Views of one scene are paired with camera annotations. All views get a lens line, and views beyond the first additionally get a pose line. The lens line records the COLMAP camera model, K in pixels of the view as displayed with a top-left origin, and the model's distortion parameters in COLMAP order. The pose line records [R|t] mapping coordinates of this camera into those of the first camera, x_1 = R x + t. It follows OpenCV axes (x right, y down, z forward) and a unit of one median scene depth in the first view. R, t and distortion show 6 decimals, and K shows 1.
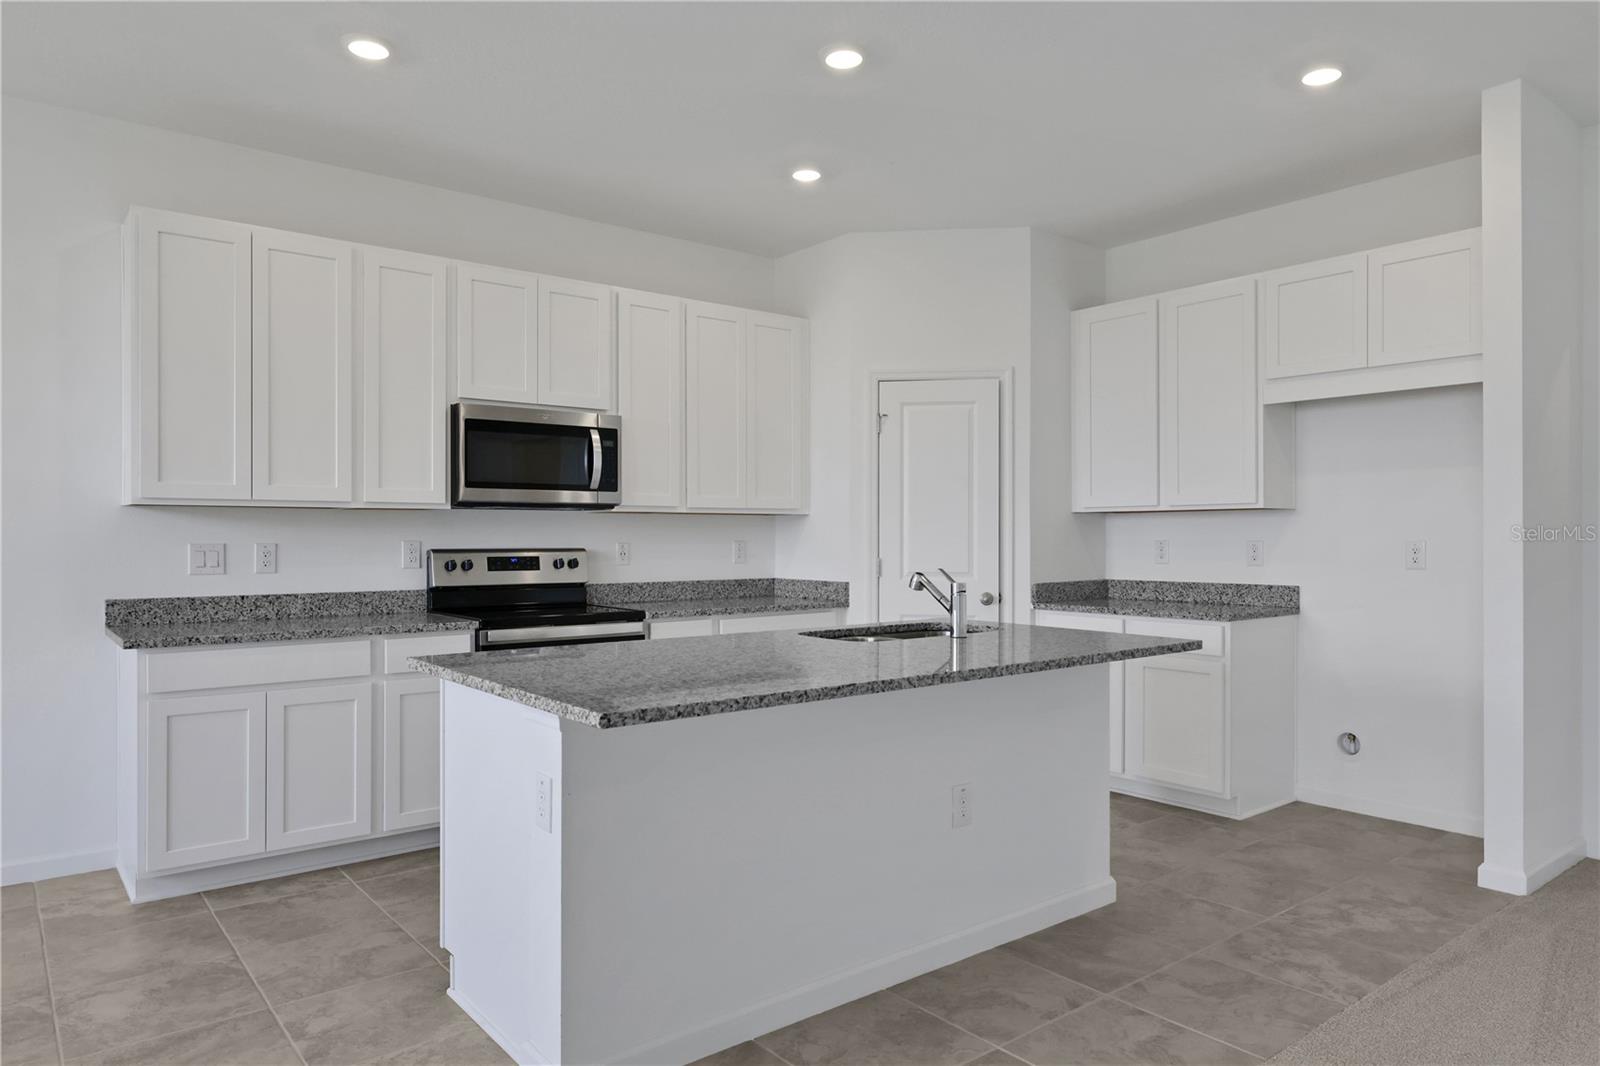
lens RADIAL K [[1020.6, 0, 807.6], [0, 1020.6, 539.7], [0, 0, 1]] dist [-0.002490, 0.001559]
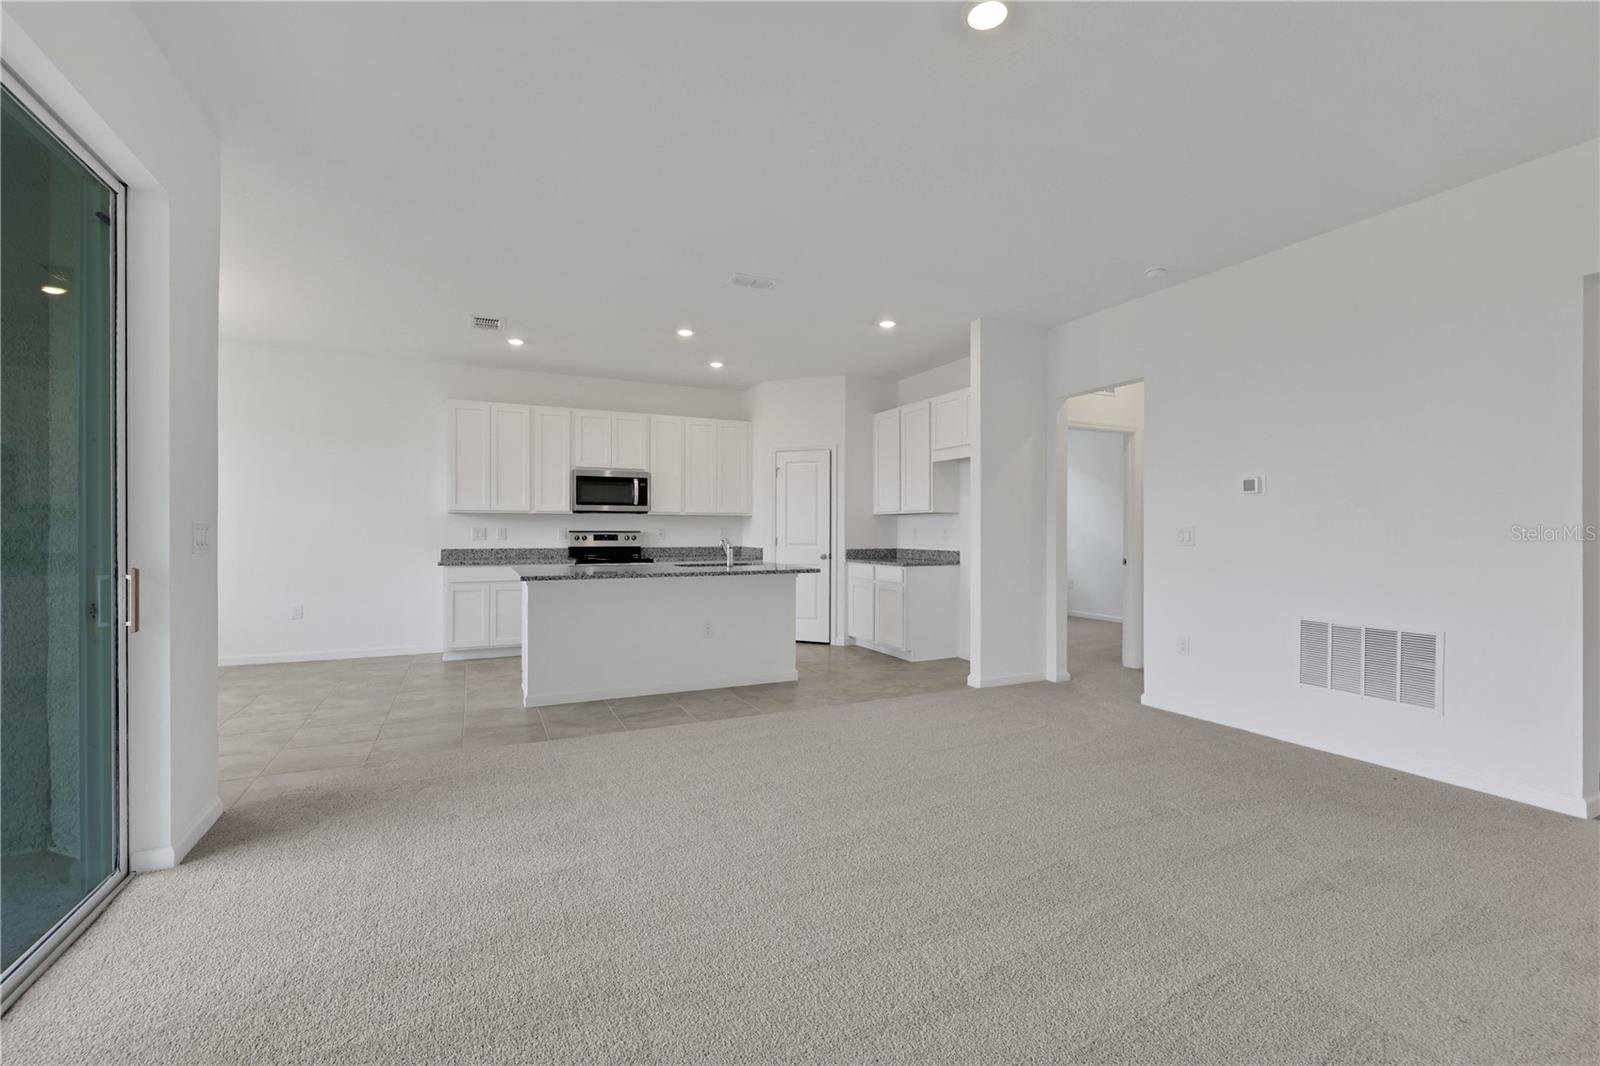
lens RADIAL K [[682.9, 0, 801.6], [0, 682.9, 532.6], [0, 0, 1]] dist [-0.002284, 0.000550]
pose [[0.973582, 0.004687, -0.228291, 0.553430], [-0.004164, 0.999987, 0.002774, 0.007484], [0.228301, -0.001750, 0.973589, -0.444763]]
